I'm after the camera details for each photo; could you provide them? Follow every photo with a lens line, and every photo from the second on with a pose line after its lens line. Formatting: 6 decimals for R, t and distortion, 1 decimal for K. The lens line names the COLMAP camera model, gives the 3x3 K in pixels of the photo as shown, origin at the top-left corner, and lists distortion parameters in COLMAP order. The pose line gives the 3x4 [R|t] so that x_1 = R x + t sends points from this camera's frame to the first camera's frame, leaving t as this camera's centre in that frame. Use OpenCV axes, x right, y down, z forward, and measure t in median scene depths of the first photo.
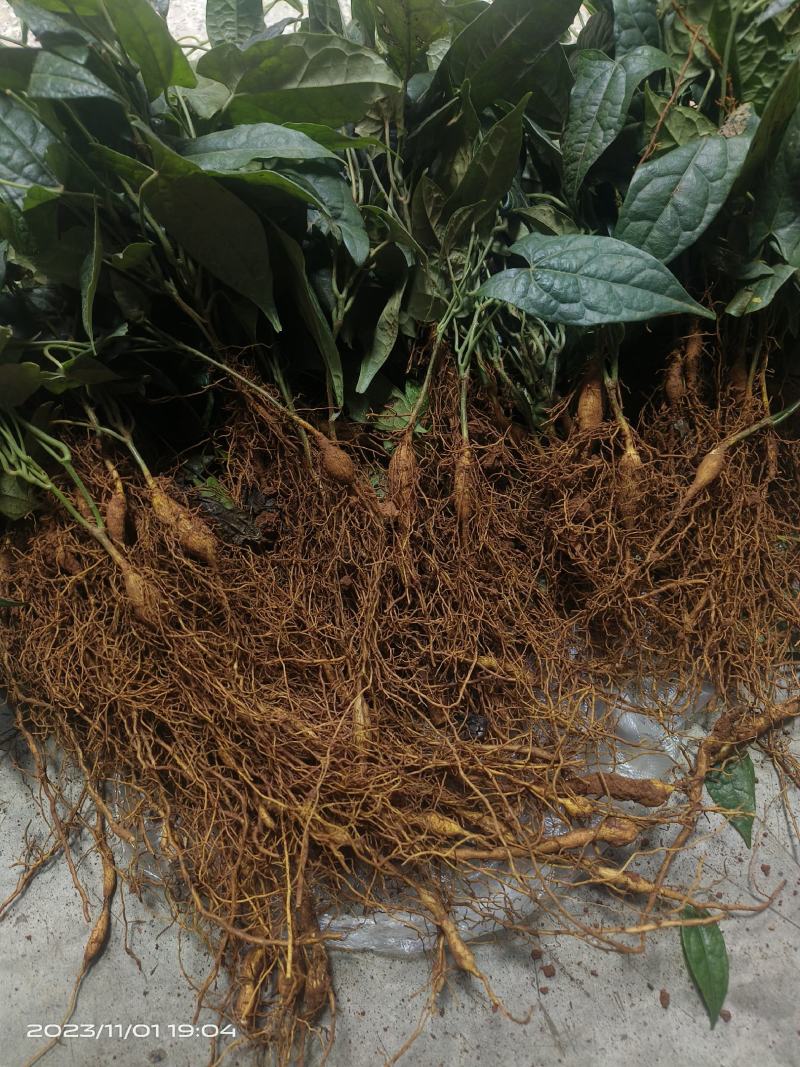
lens RADIAL K [[772.9, 0, 396.6], [0, 772.9, 542.5], [0, 0, 1]] dist [0.046795, -0.075245]
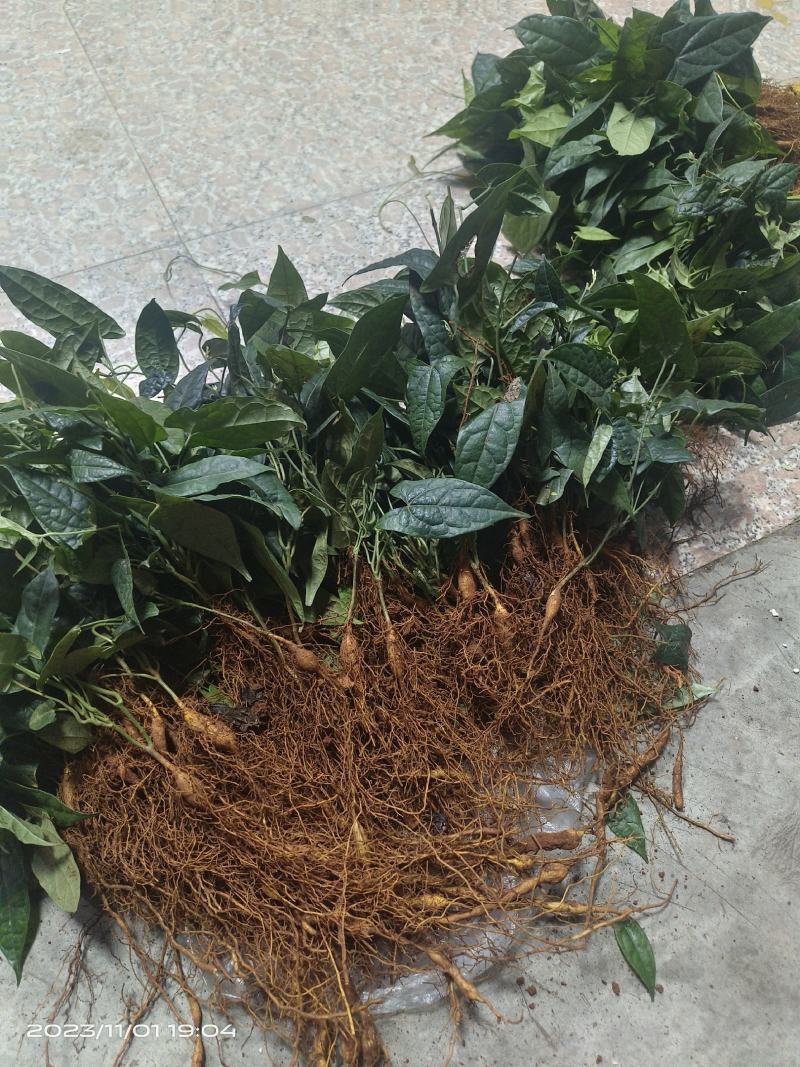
lens RADIAL K [[772.9, 0, 396.6], [0, 772.9, 542.5], [0, 0, 1]] dist [0.046795, -0.075245]
pose [[0.969937, -0.199805, 0.138929, -0.068829], [0.217539, 0.967762, -0.126941, -0.092368], [-0.109086, 0.153347, 0.982133, -0.449908]]
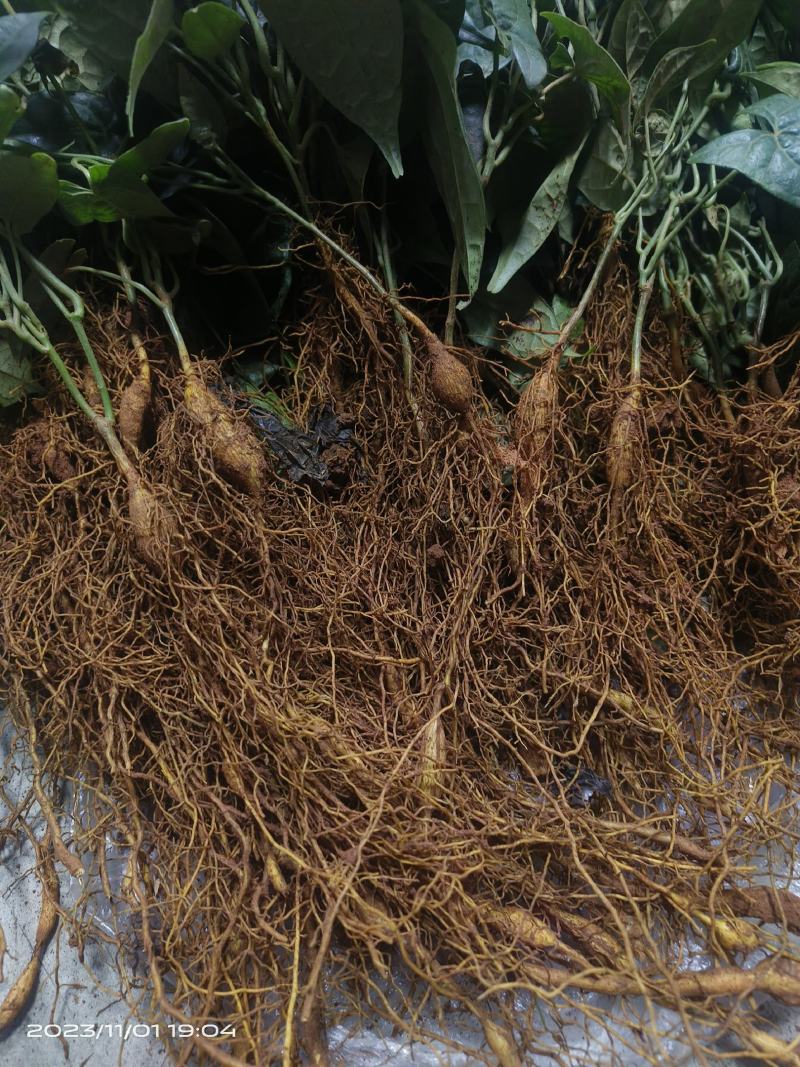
lens RADIAL K [[773.2, 0, 384.9], [0, 773.2, 536.2], [0, 0, 1]] dist [0.016041, -0.052852]
pose [[0.986953, 0.142241, -0.075436, -0.062034], [-0.145648, 0.988456, -0.041732, 0.073559], [0.068629, 0.052174, 0.996277, 0.305075]]
